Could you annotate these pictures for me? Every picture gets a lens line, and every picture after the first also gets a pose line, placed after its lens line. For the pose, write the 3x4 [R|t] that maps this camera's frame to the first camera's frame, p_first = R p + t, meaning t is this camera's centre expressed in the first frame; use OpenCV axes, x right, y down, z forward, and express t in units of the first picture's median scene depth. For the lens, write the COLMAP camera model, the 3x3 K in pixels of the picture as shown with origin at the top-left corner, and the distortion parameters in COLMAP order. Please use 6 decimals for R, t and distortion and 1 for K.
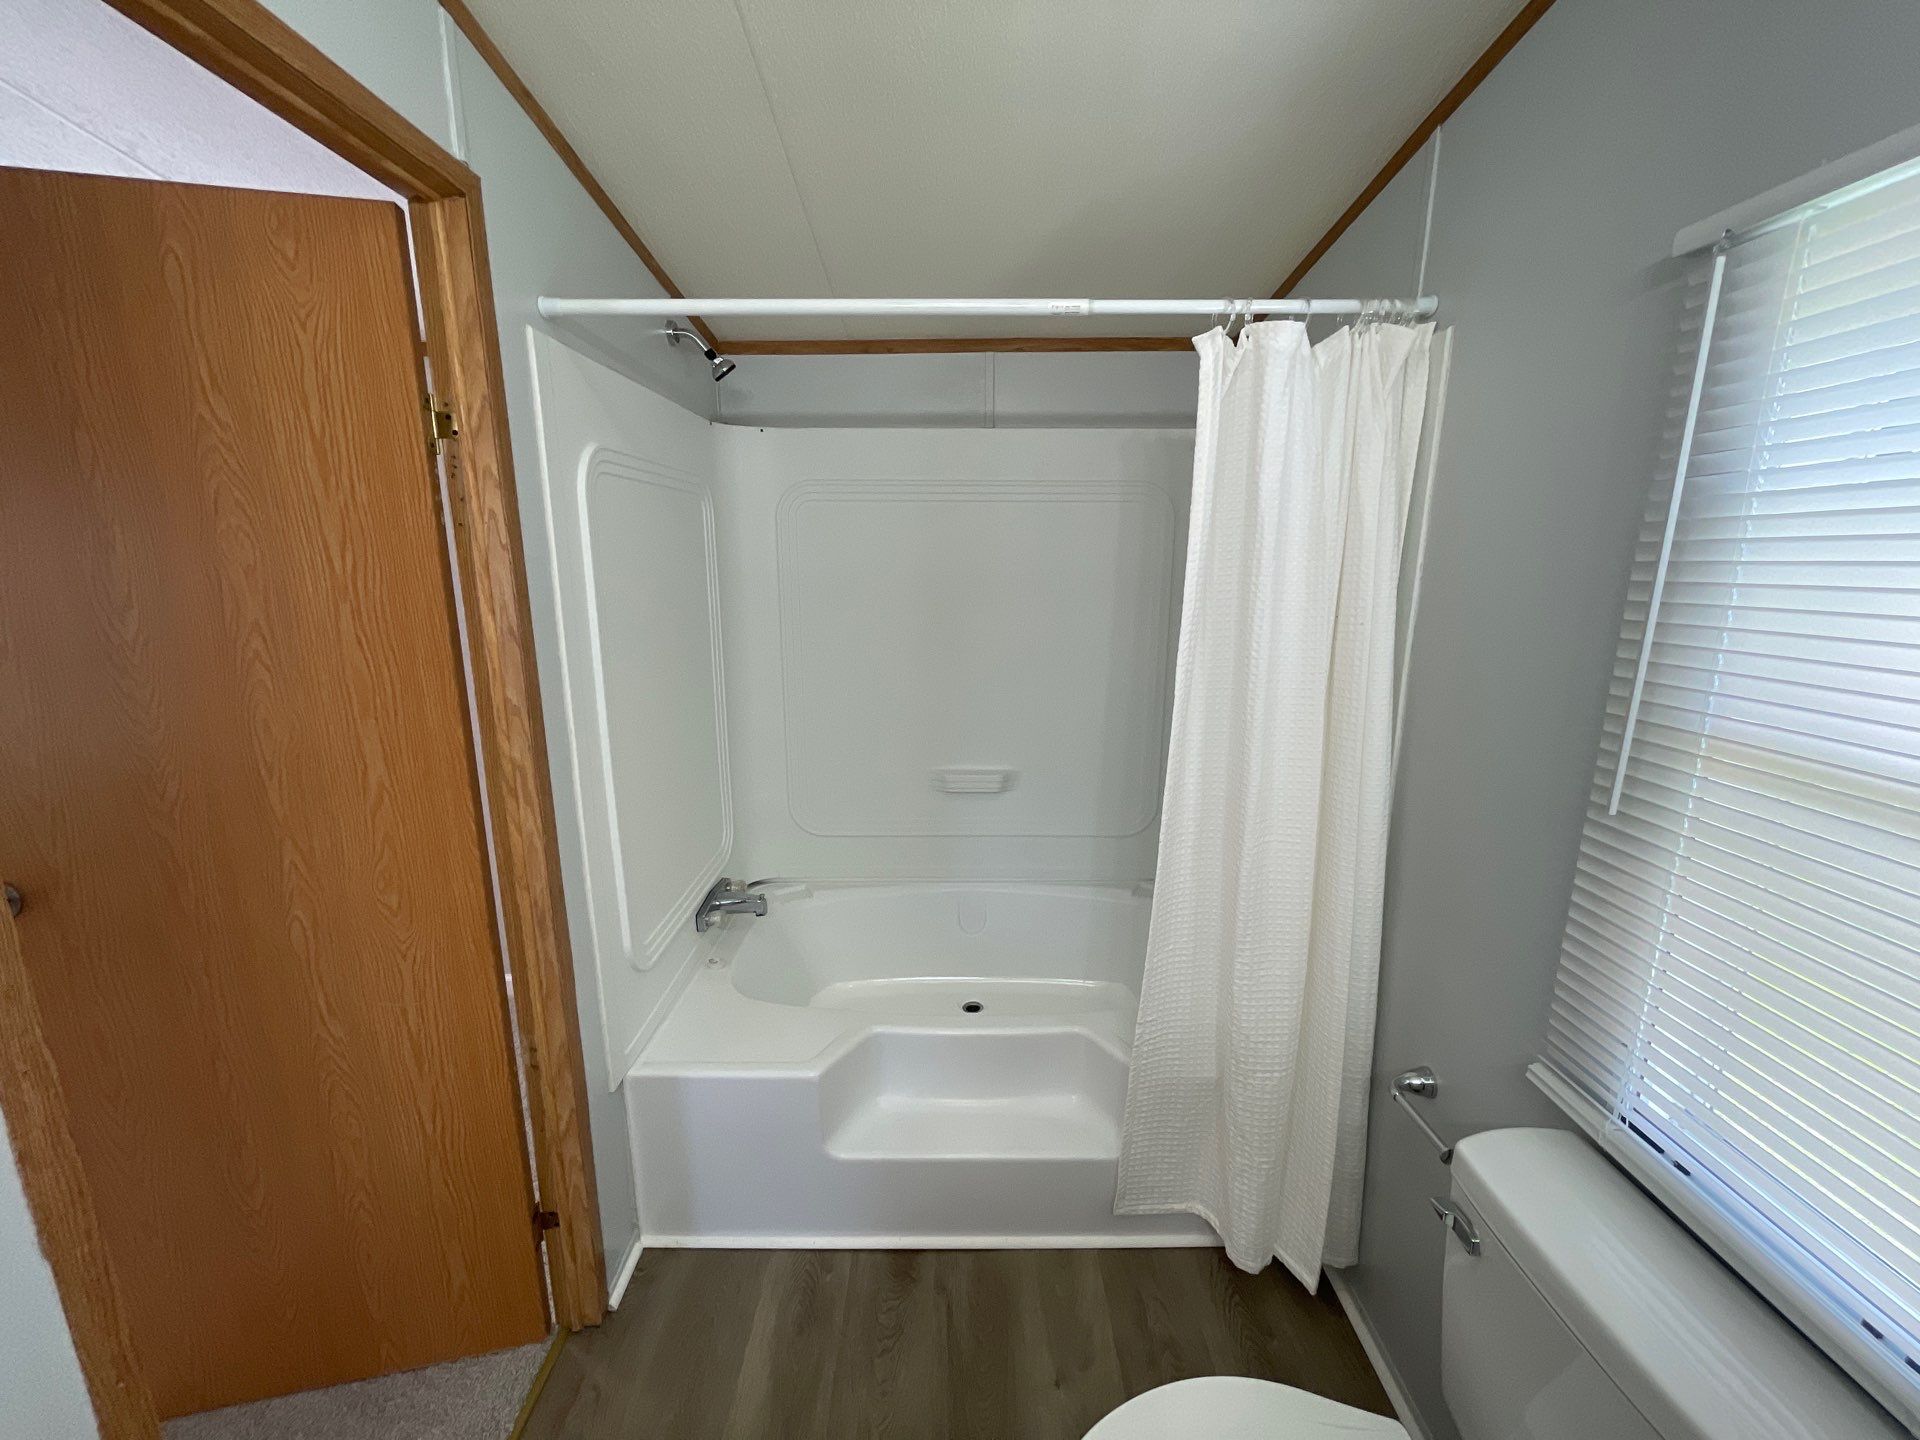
lens RADIAL K [[780.3, 0, 962.9], [0, 780.3, 722.0], [0, 0, 1]] dist [-0.002497, 0.000084]
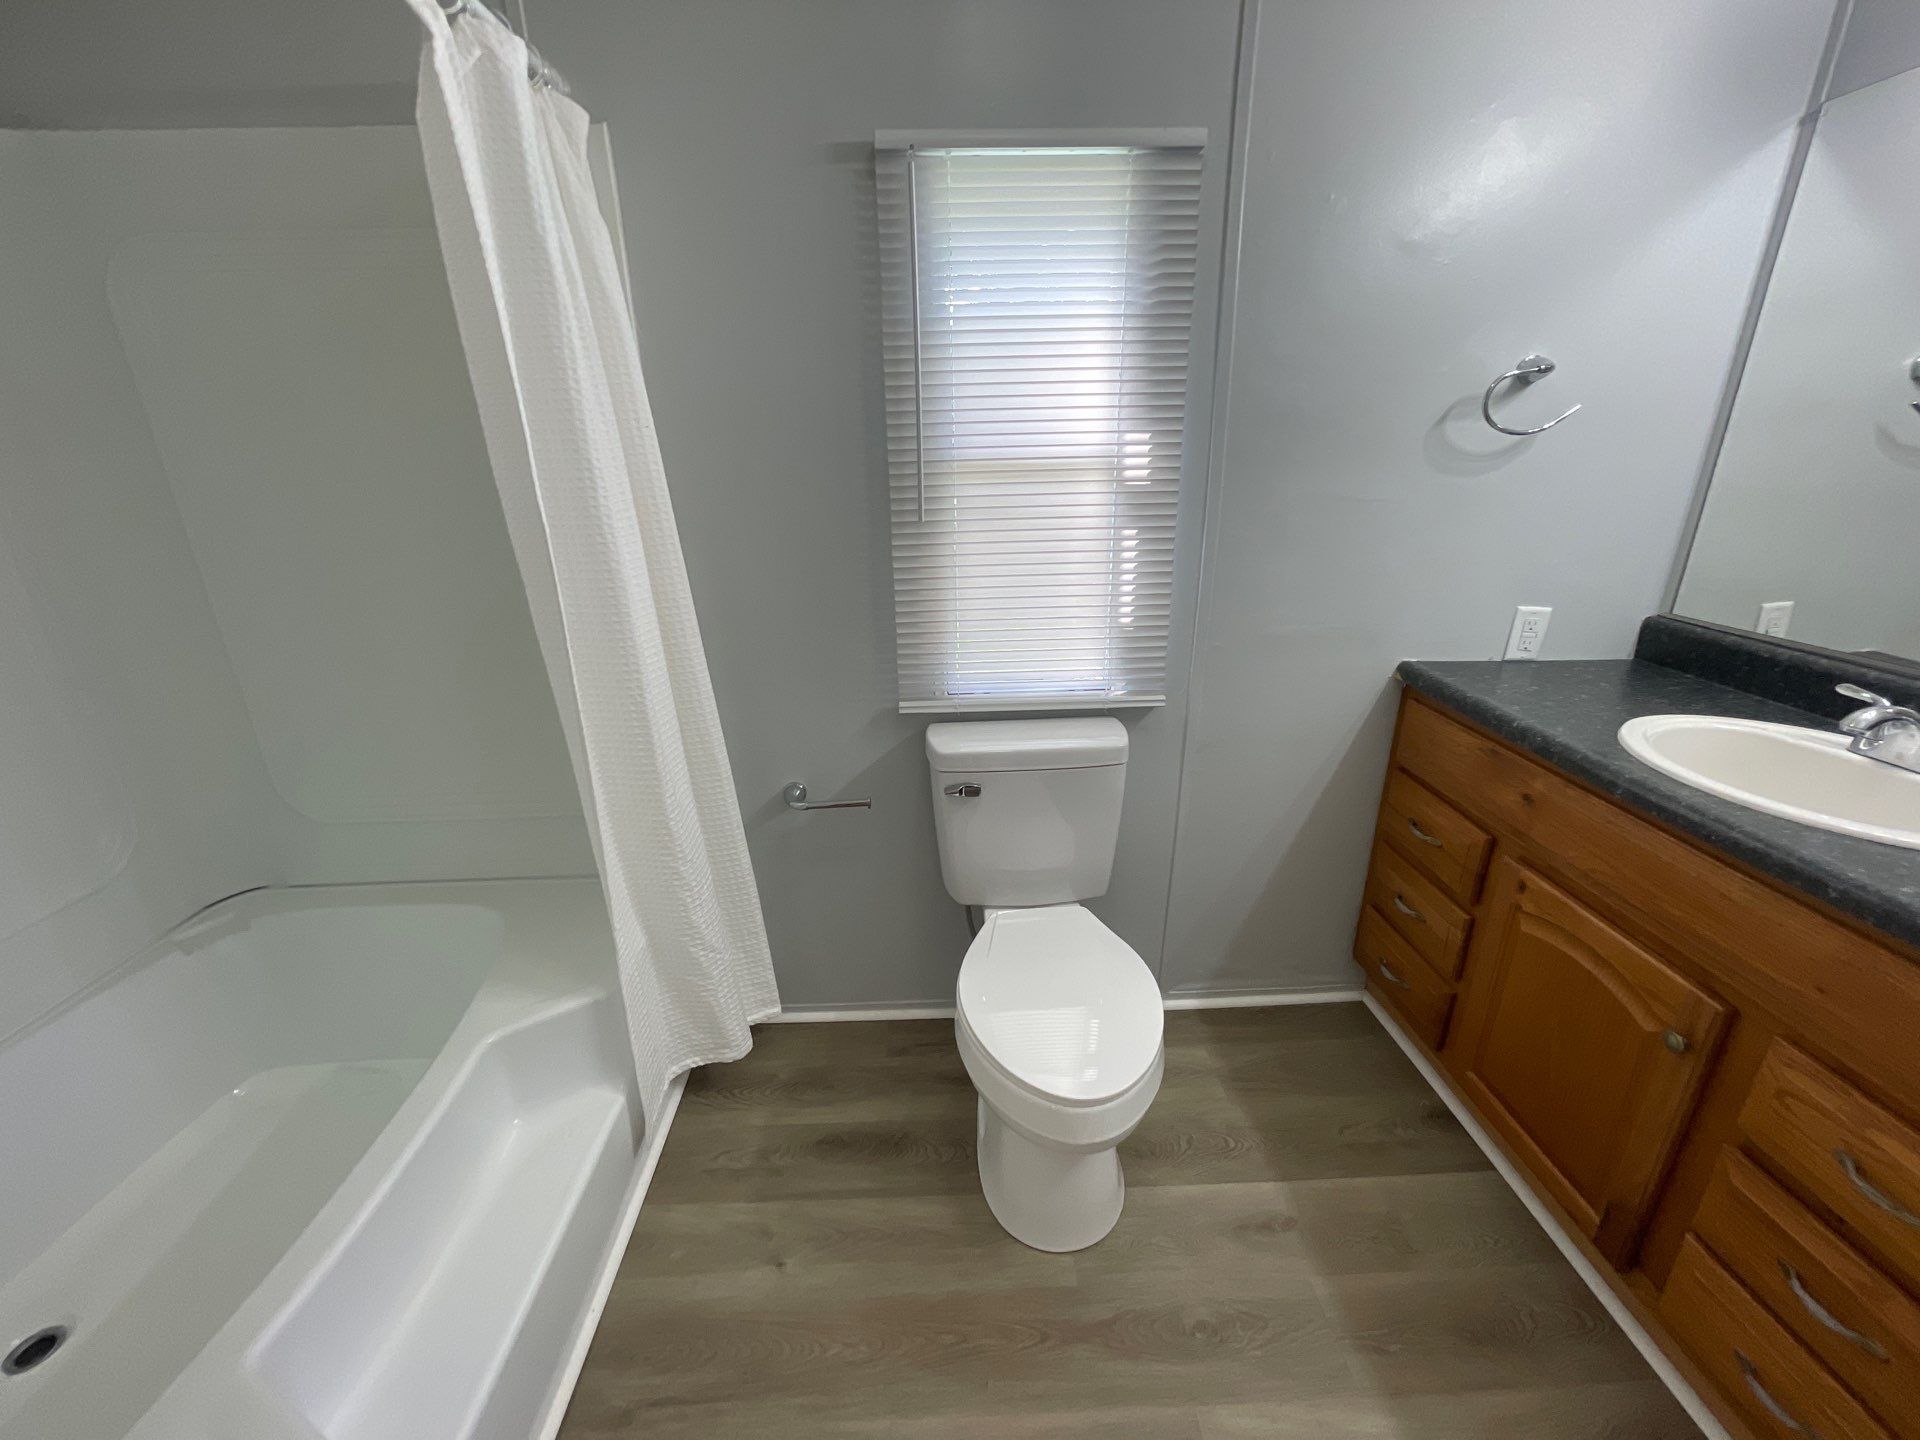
lens RADIAL K [[780.3, 0, 966.7], [0, 780.3, 725.4], [0, 0, 1]] dist [-0.002497, 0.000084]
pose [[-0.045542, -0.342354, 0.938467, -0.512880], [0.226521, 0.911431, 0.343484, -0.019845], [-0.972941, 0.228225, 0.036042, 0.552389]]
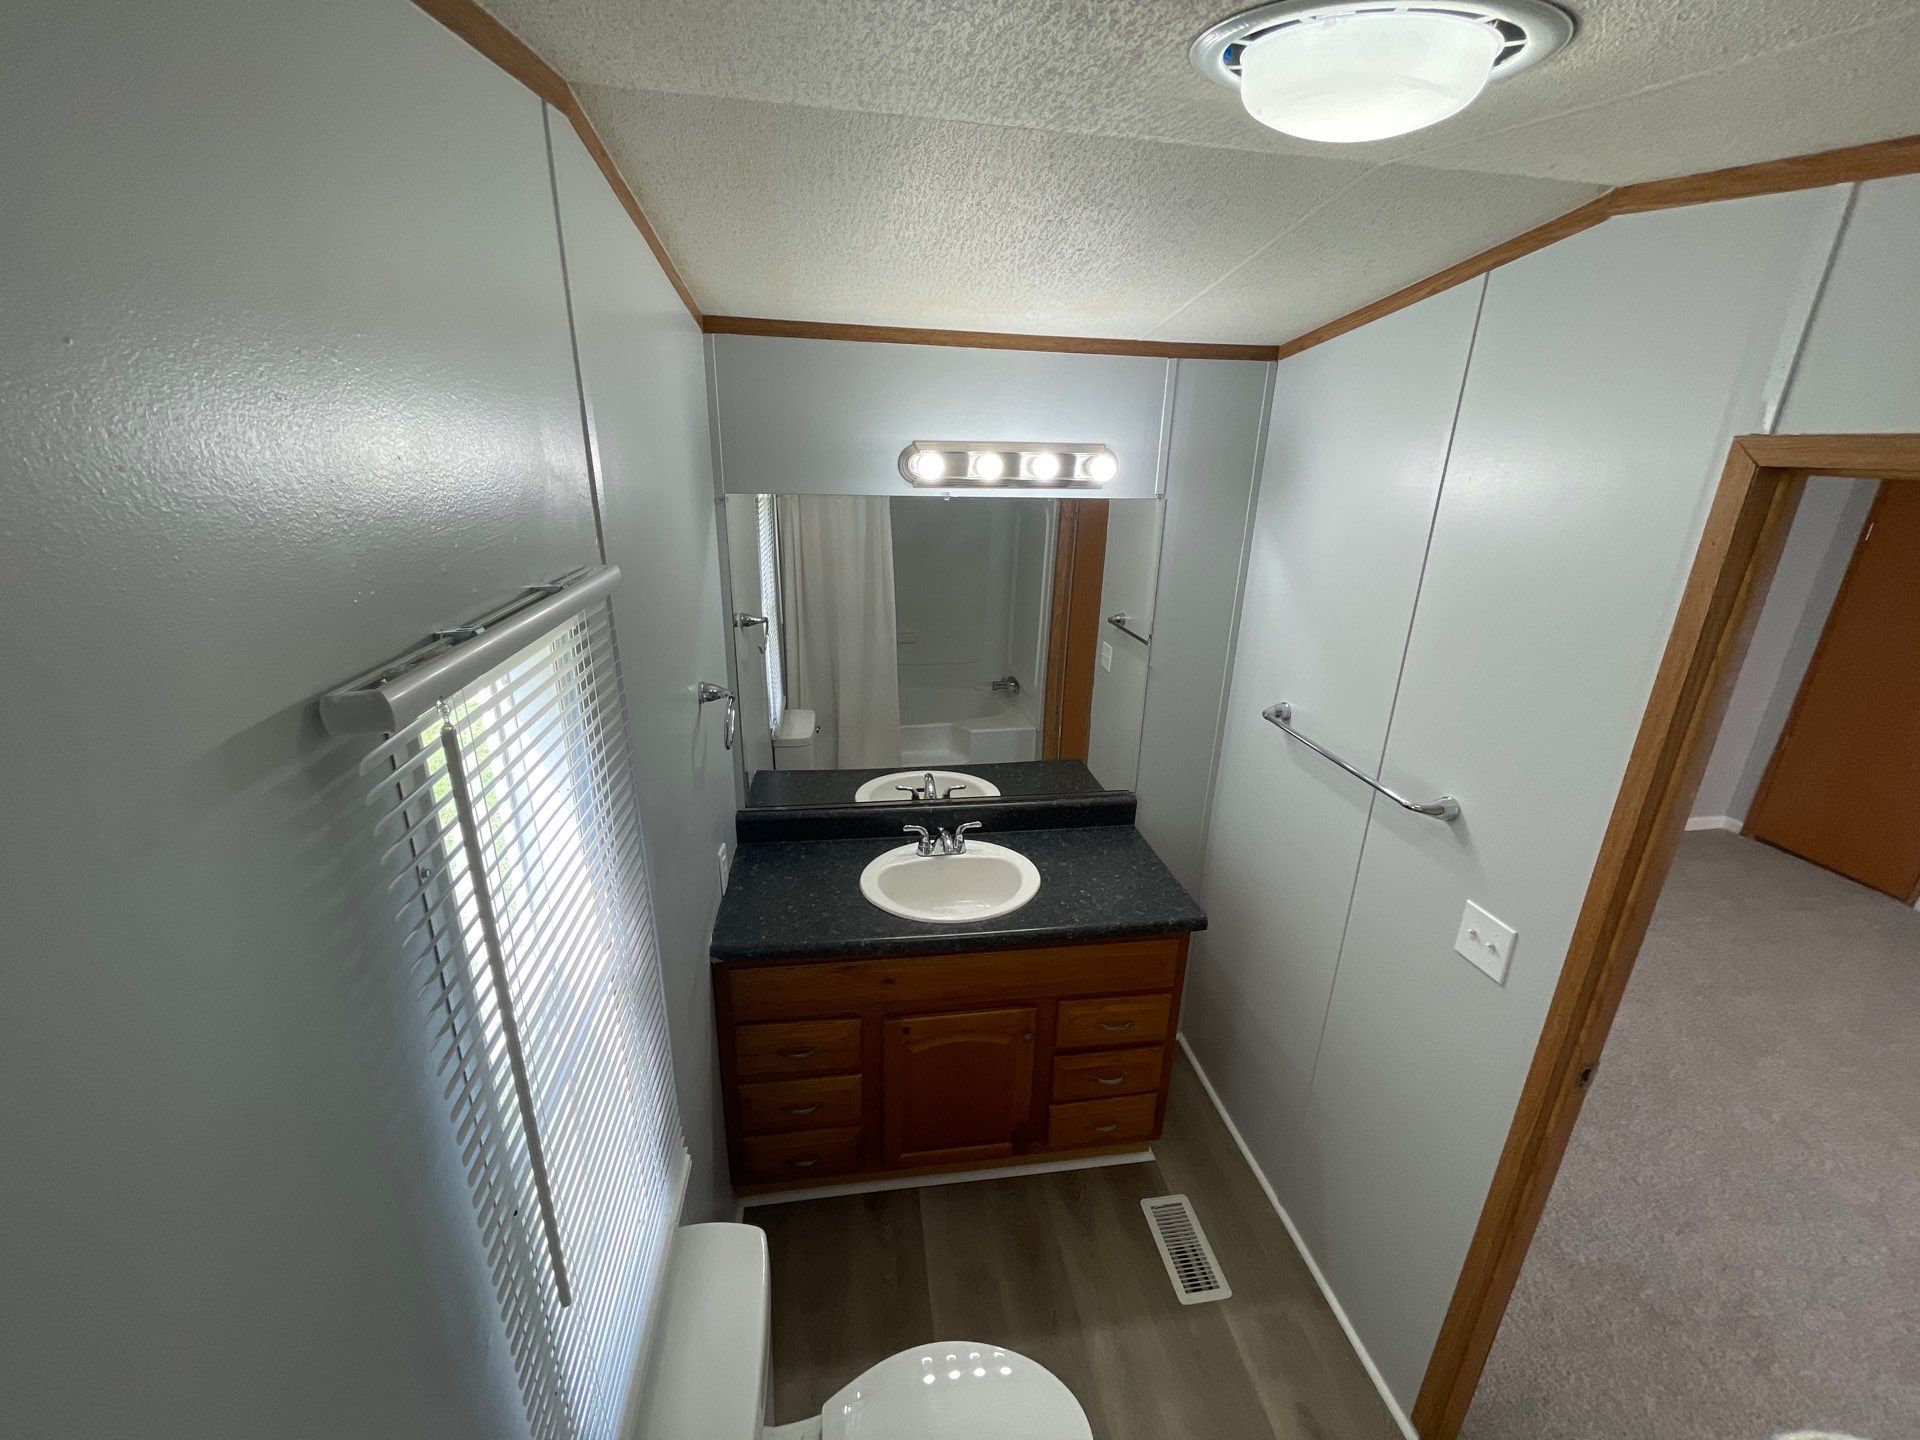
lens RADIAL K [[780.3, 0, 954.1], [0, 780.3, 718.5], [0, 0, 1]] dist [-0.002497, 0.000084]
pose [[-0.990682, 0.022029, -0.134401, 0.298290], [-0.050563, 0.856812, 0.513144, -0.516599], [0.126461, 0.515158, -0.847715, 0.853728]]
